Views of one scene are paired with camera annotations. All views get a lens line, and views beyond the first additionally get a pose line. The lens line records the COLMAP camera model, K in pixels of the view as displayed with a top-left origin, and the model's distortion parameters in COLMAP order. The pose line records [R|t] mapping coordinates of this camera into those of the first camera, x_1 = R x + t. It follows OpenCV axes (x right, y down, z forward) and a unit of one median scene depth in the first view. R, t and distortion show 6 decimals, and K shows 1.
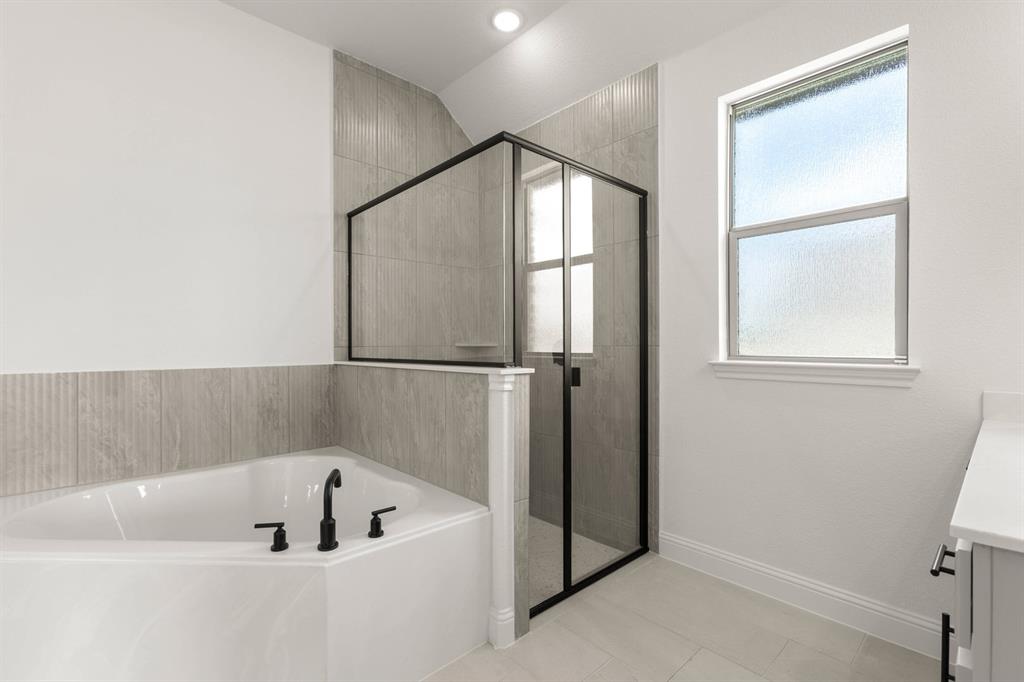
lens RADIAL K [[454.4, 0, 511.1], [0, 454.4, 342.7], [0, 0, 1]] dist [-0.003809, 0.002640]
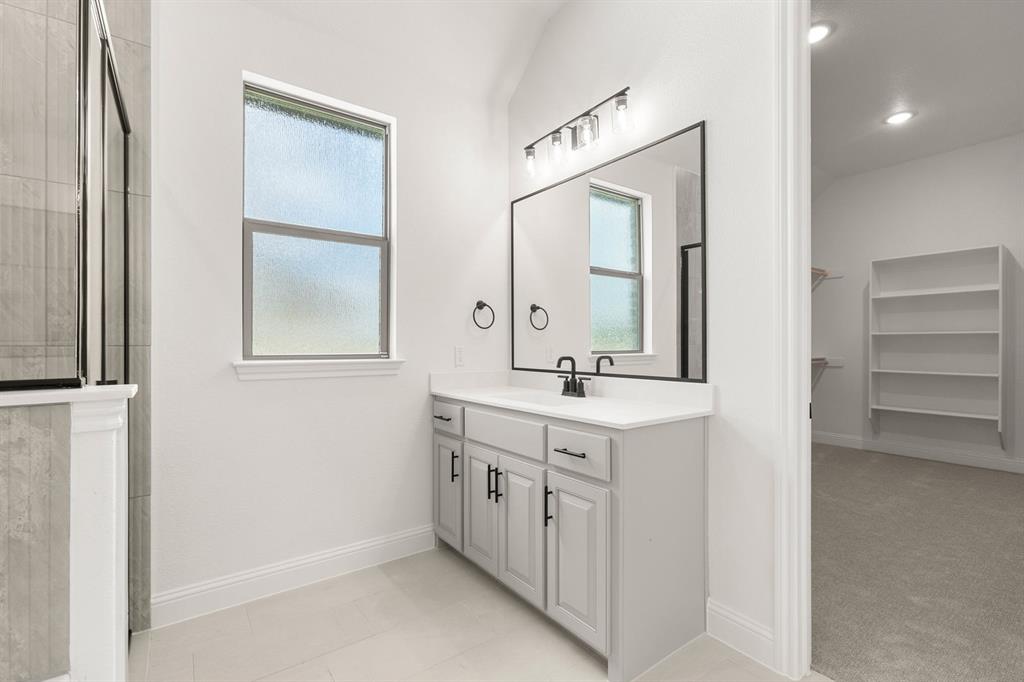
lens RADIAL K [[454.4, 0, 520.1], [0, 454.4, 343.1], [0, 0, 1]] dist [-0.003809, 0.002640]
pose [[0.118838, 0.002036, 0.992912, -0.411059], [-0.002462, 0.999995, -0.001756, 0.003226], [-0.992911, -0.002236, 0.118843, 0.385696]]
